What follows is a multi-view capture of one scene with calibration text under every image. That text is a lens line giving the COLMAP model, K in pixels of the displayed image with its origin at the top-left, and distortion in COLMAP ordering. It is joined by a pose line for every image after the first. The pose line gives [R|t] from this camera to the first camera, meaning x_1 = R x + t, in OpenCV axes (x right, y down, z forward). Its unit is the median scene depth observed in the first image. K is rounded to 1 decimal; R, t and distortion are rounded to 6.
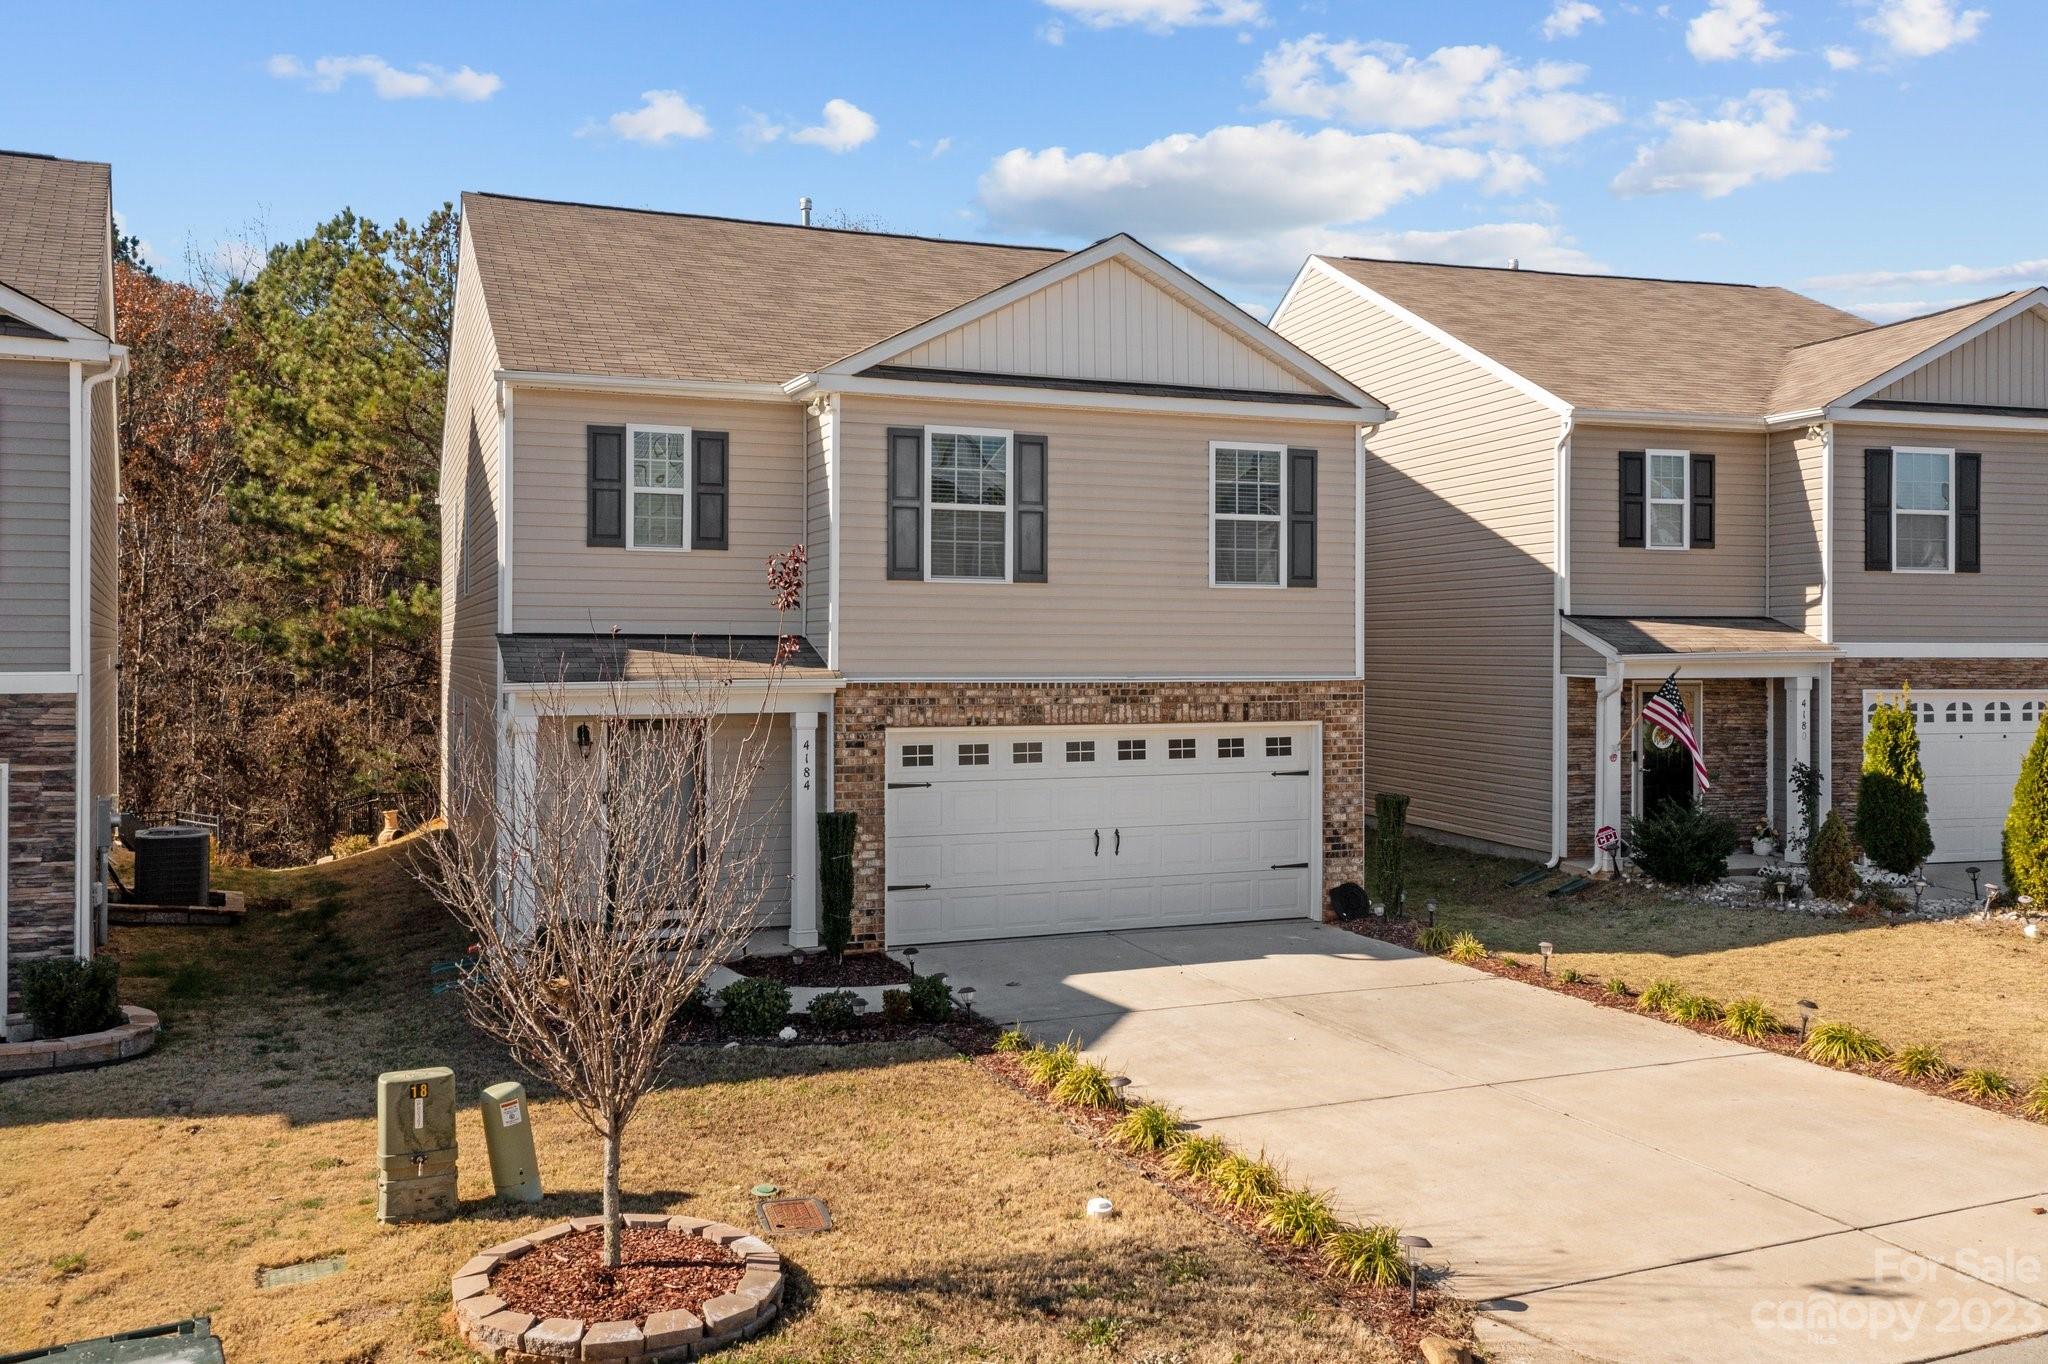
lens RADIAL K [[1663.7, 0, 1022.6], [0, 1663.7, 619.1], [0, 0, 1]] dist [0.004969, 0.000021]
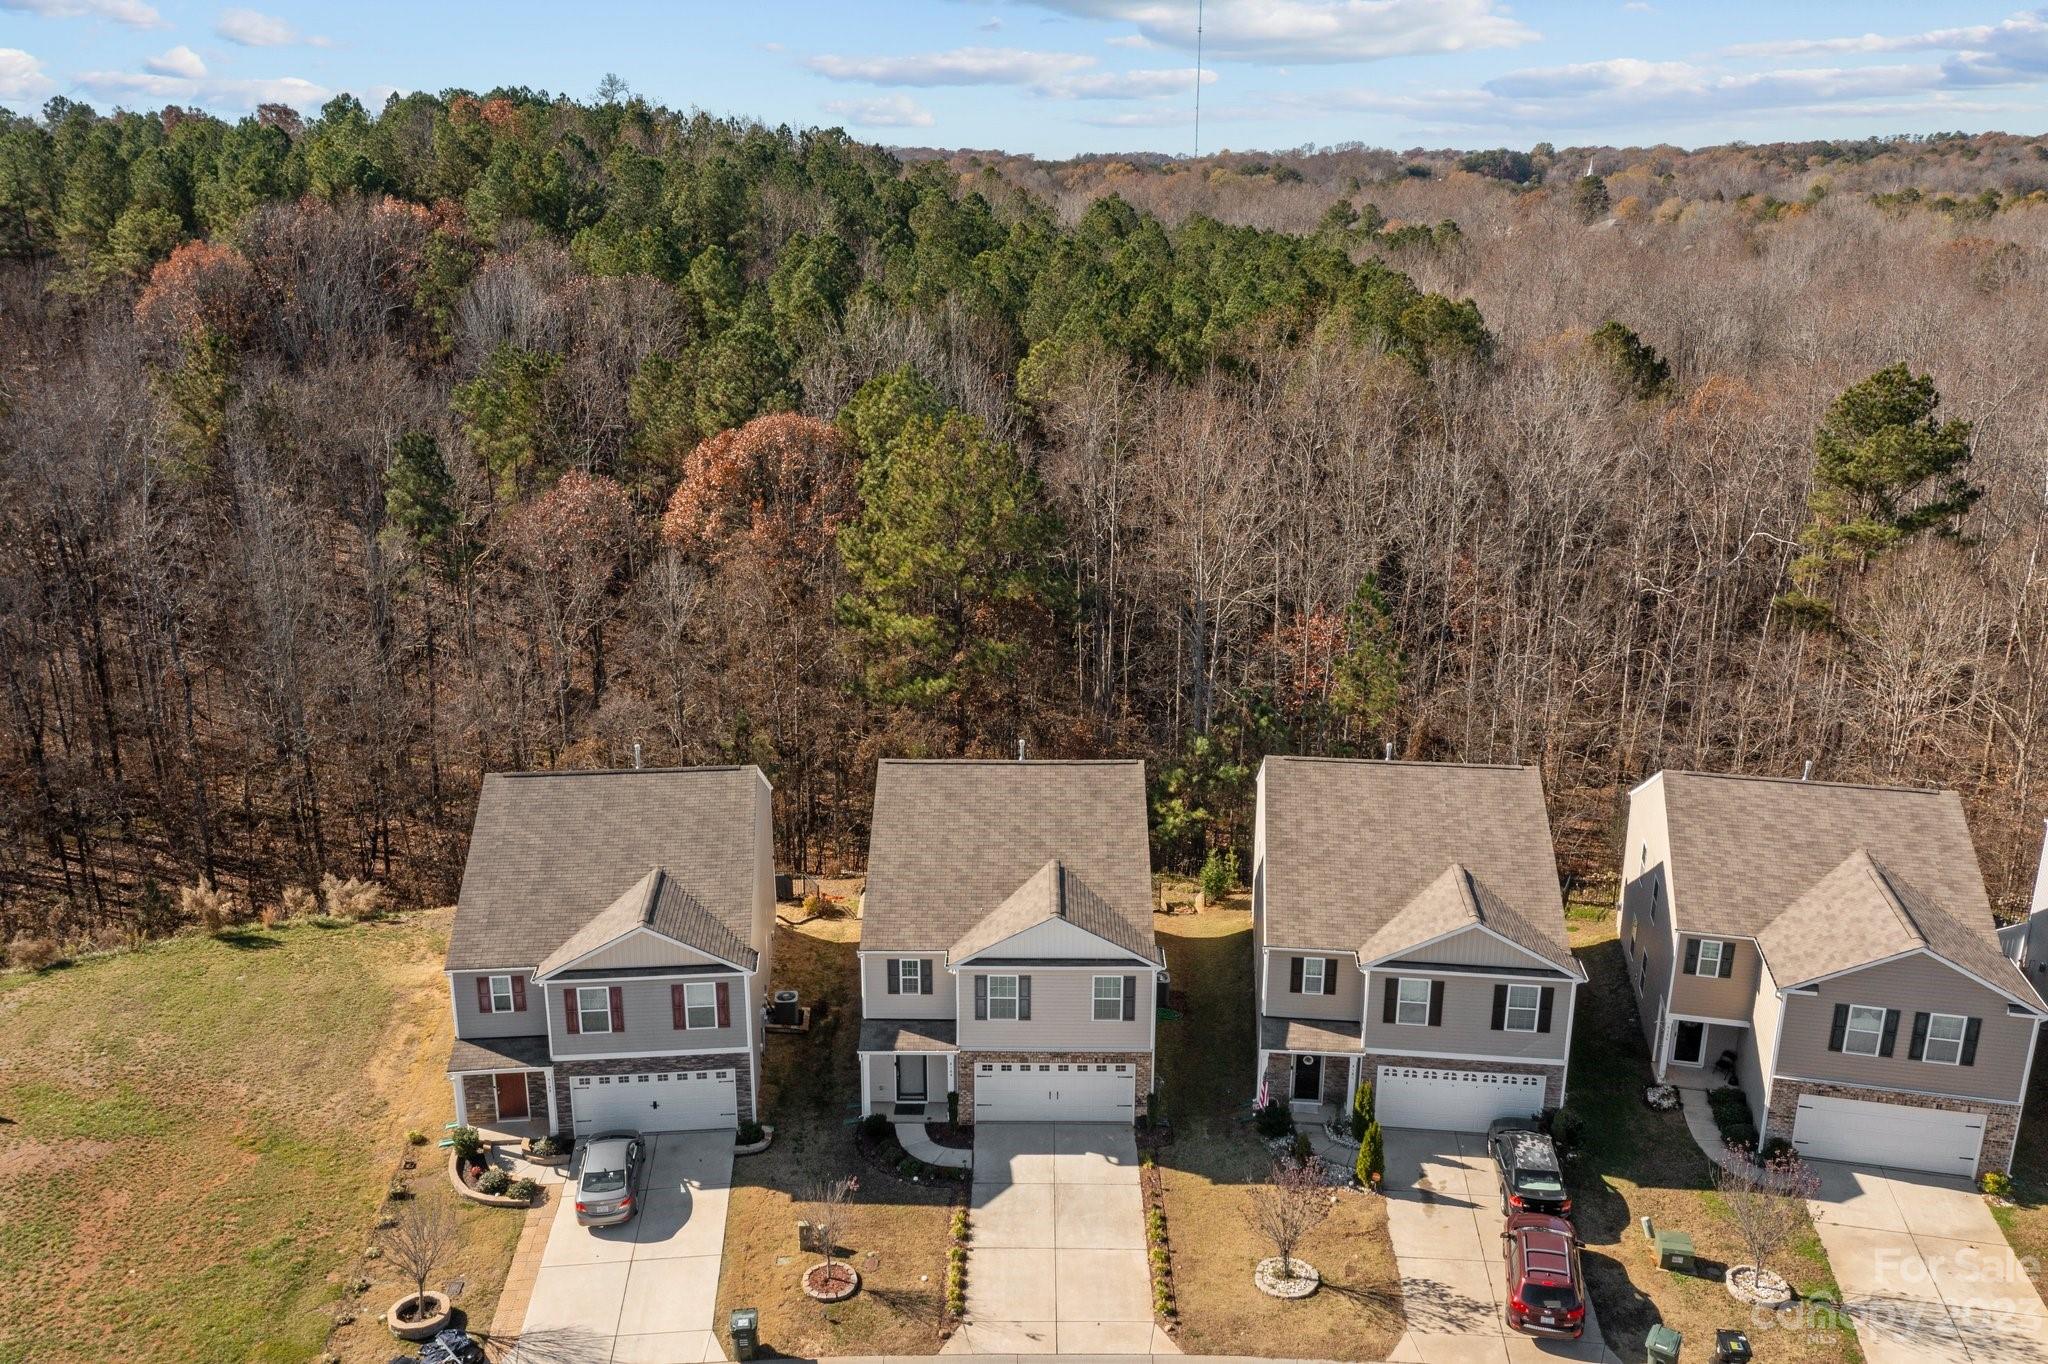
lens RADIAL K [[1663.7, 0, 1022.5], [0, 1663.7, 652.4], [0, 0, 1]] dist [0.004969, 0.000021]
pose [[0.926138, 0.103277, -0.362770, 1.040063], [0.005737, 0.957815, 0.287327, -1.547462], [0.377140, -0.268186, 0.886477, -1.514952]]
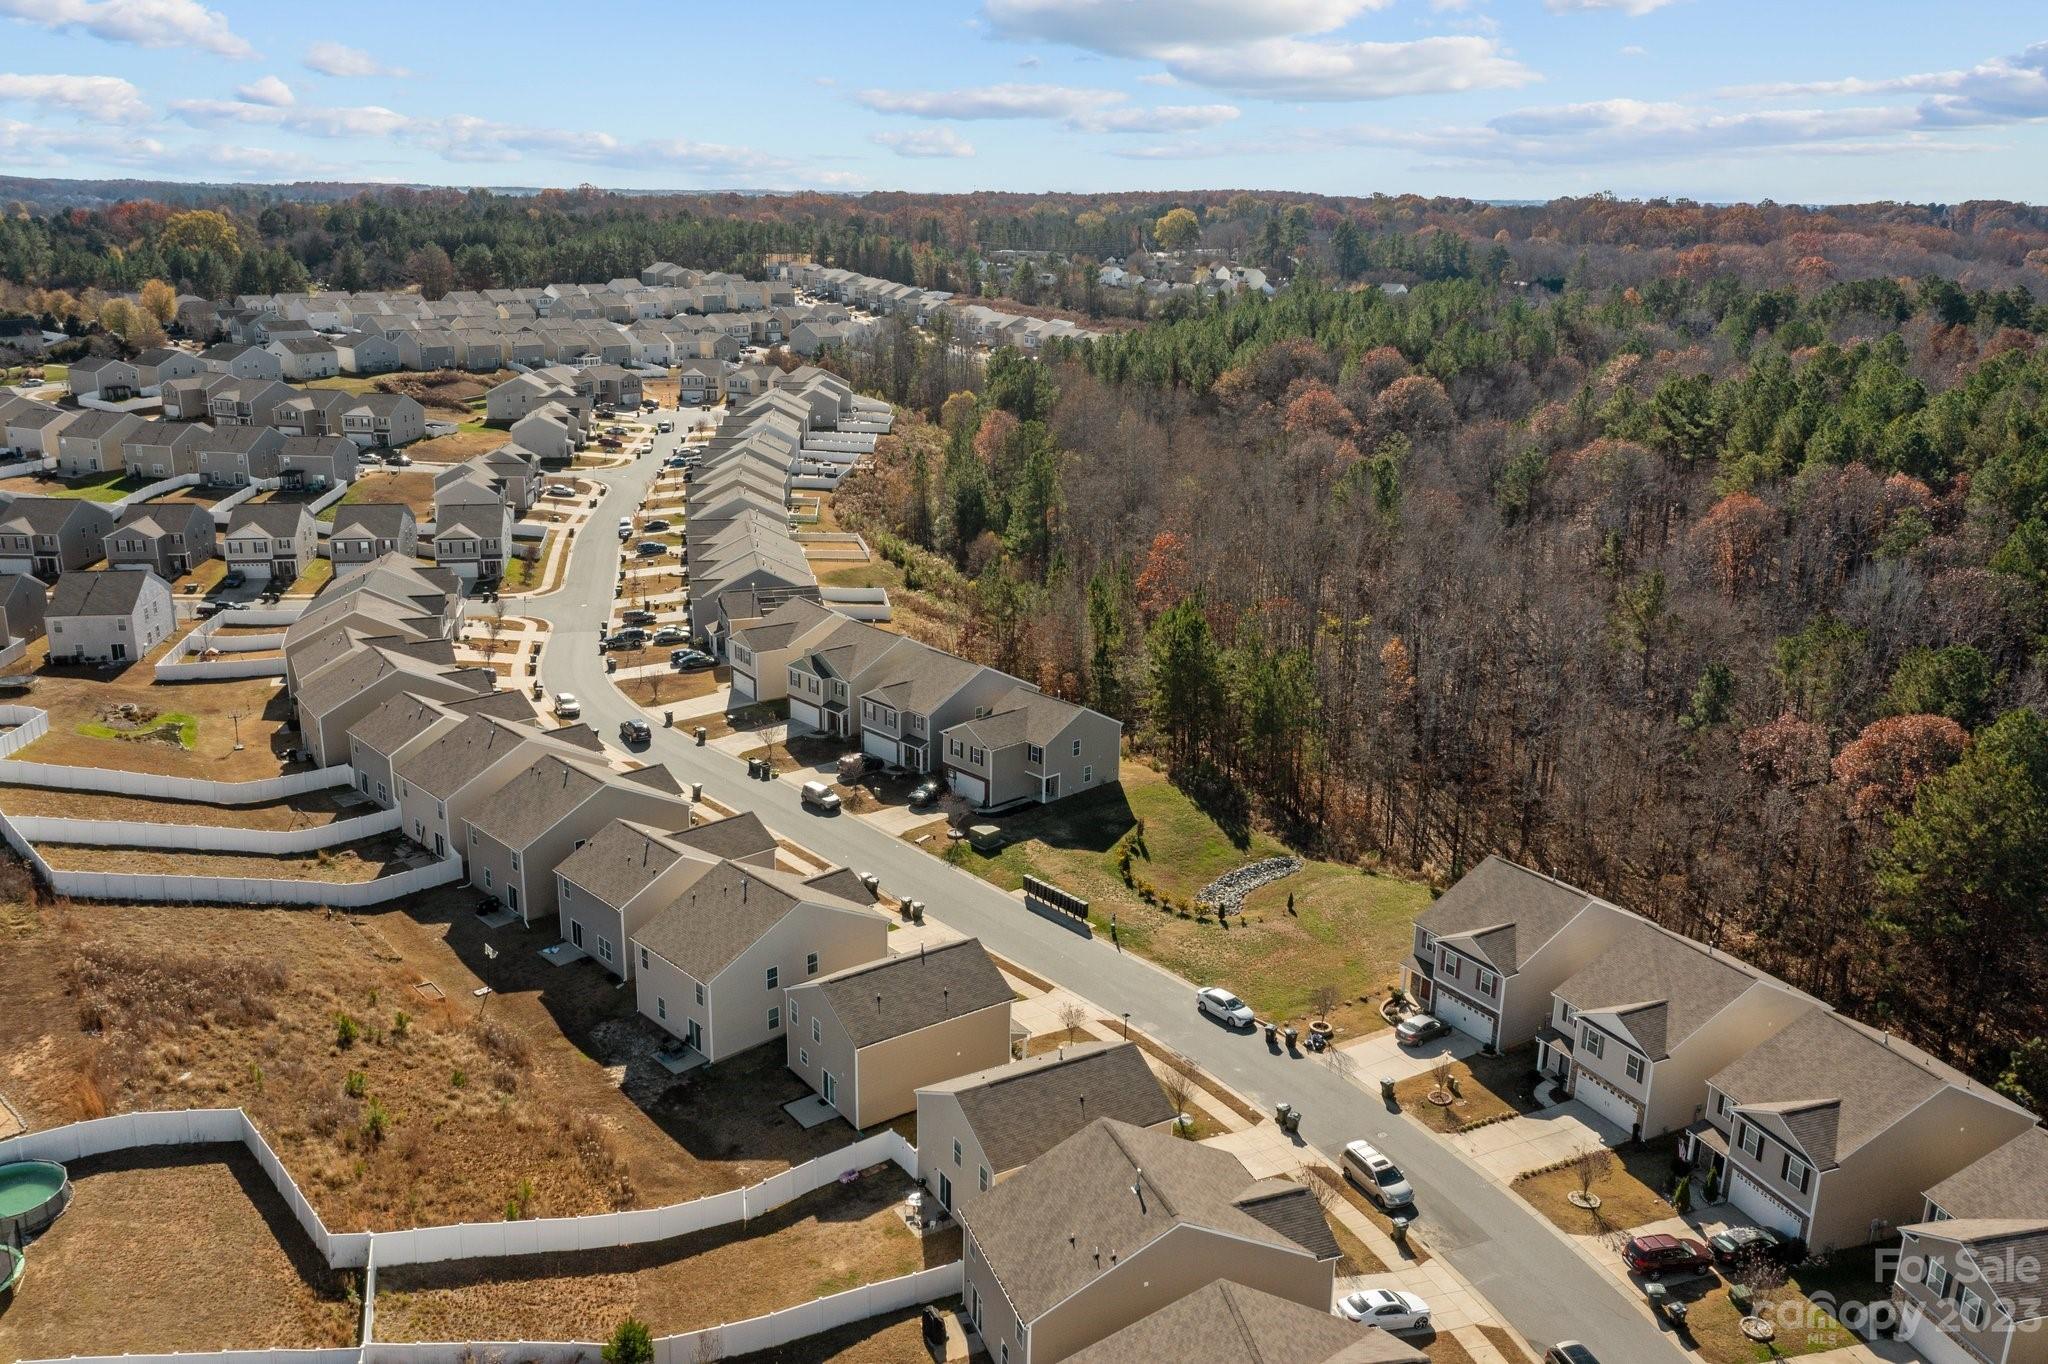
lens RADIAL K [[1663.7, 0, 1007.1], [0, 1663.7, 679.9], [0, 0, 1]] dist [0.004969, 0.000021]
pose [[0.073932, 0.284702, -0.955761, 5.305101], [0.001310, 0.958355, 0.285576, -3.111637], [0.997262, -0.022365, 0.070480, -1.560590]]
